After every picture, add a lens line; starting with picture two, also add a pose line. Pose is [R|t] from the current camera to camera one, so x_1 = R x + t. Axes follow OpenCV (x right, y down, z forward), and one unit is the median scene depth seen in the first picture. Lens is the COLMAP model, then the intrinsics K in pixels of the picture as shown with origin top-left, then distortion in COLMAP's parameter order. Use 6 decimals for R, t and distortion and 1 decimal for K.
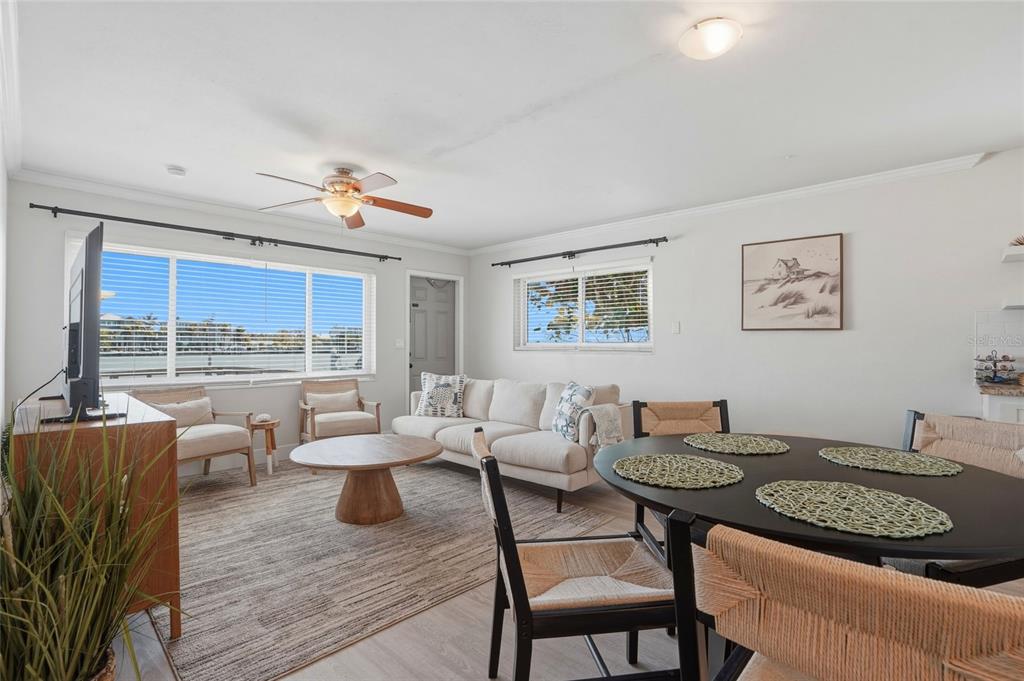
lens RADIAL K [[491.6, 0, 512.0], [0, 491.6, 342.6], [0, 0, 1]] dist [-0.015237, 0.011668]
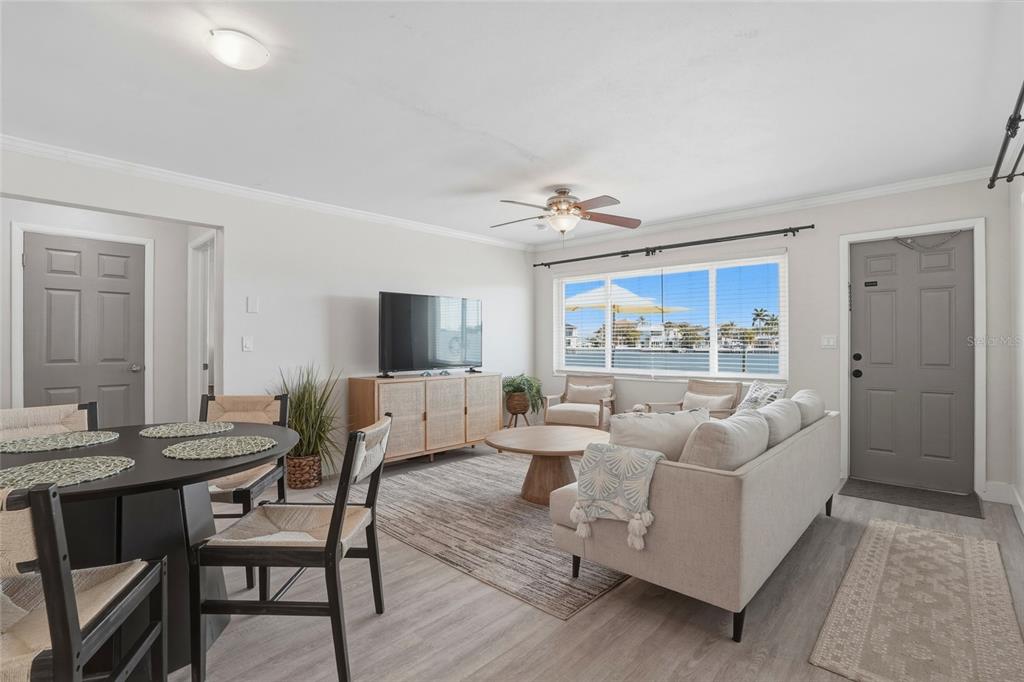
lens RADIAL K [[491.6, 0, 501.2], [0, 491.6, 330.9], [0, 0, 1]] dist [-0.015237, 0.011668]
pose [[-0.001230, -0.026261, -0.999654, 0.720234], [0.002709, 0.999651, -0.026264, 0.005062], [0.999996, -0.002741, -0.001158, 0.778629]]
